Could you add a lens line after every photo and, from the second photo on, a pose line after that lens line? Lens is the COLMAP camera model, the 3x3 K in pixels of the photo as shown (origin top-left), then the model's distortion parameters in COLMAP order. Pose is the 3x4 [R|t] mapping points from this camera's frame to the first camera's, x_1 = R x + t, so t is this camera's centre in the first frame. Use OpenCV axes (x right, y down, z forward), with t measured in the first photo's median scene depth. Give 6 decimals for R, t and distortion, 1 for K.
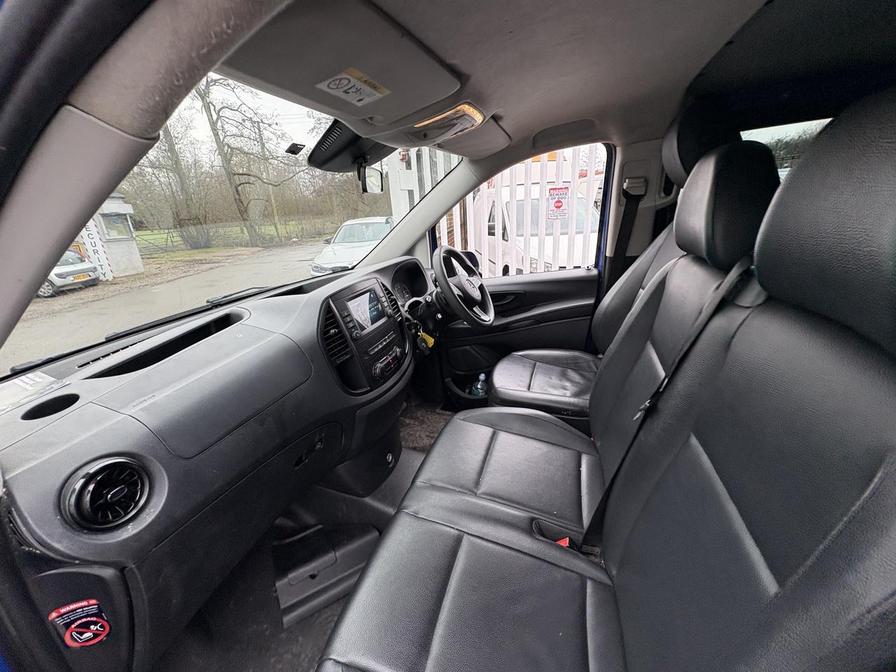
lens RADIAL K [[358.2, 0, 445.4], [0, 358.2, 336.5], [0, 0, 1]] dist [-0.001866, 0.000932]
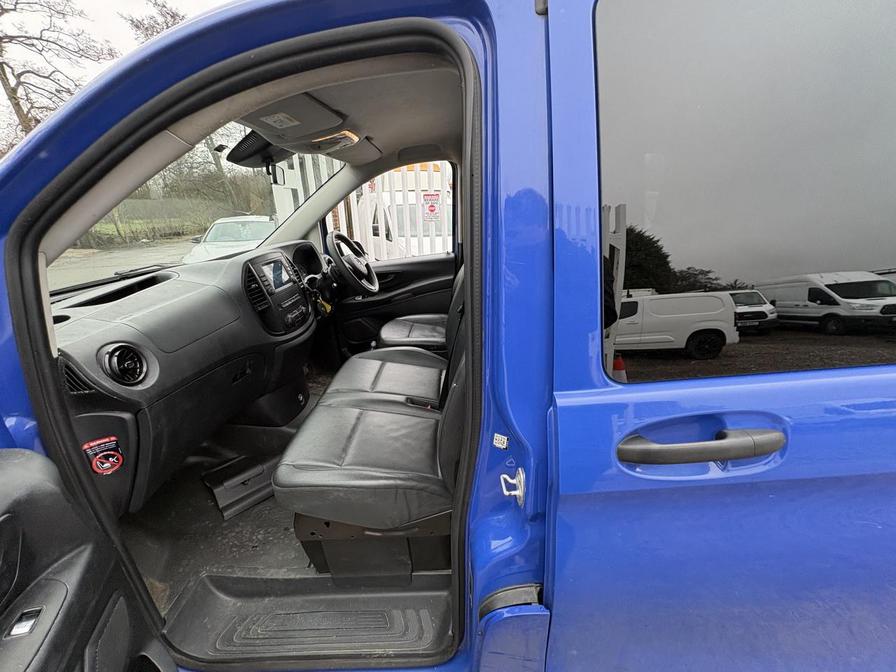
lens RADIAL K [[358.2, 0, 448.8], [0, 358.2, 338.8], [0, 0, 1]] dist [-0.001866, 0.000932]
pose [[0.952309, -0.062201, 0.298727, -0.021479], [0.065171, 0.997874, 0.000019, 0.148401], [-0.298093, 0.019450, 0.954339, -0.313829]]
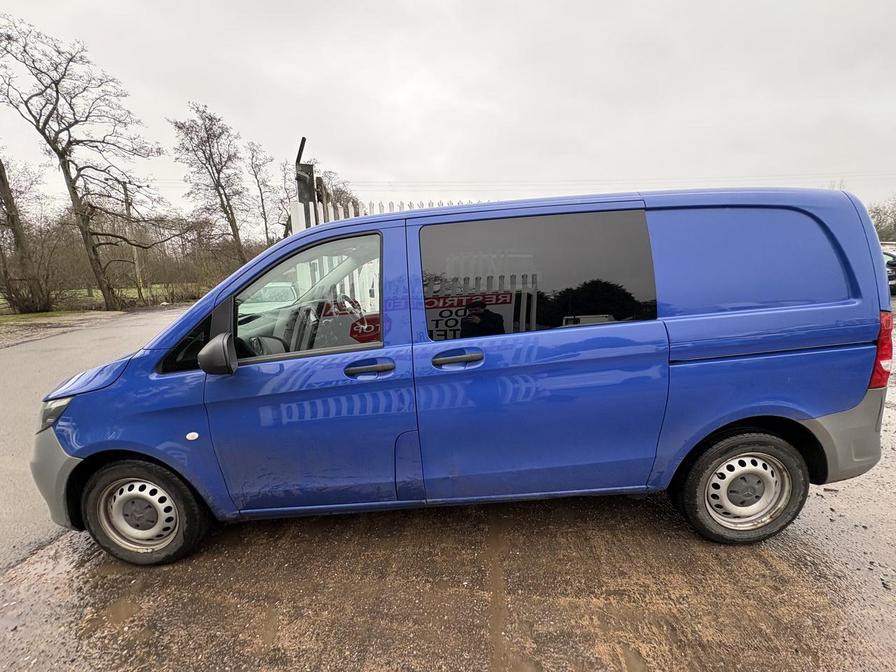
lens RADIAL K [[358.2, 0, 452.2], [0, 358.2, 339.6], [0, 0, 1]] dist [-0.001866, 0.000932]
pose [[0.951172, -0.023201, 0.307789, -0.039822], [0.075674, 0.984267, -0.159663, 0.396358], [-0.299242, 0.175159, 0.937963, -1.129359]]
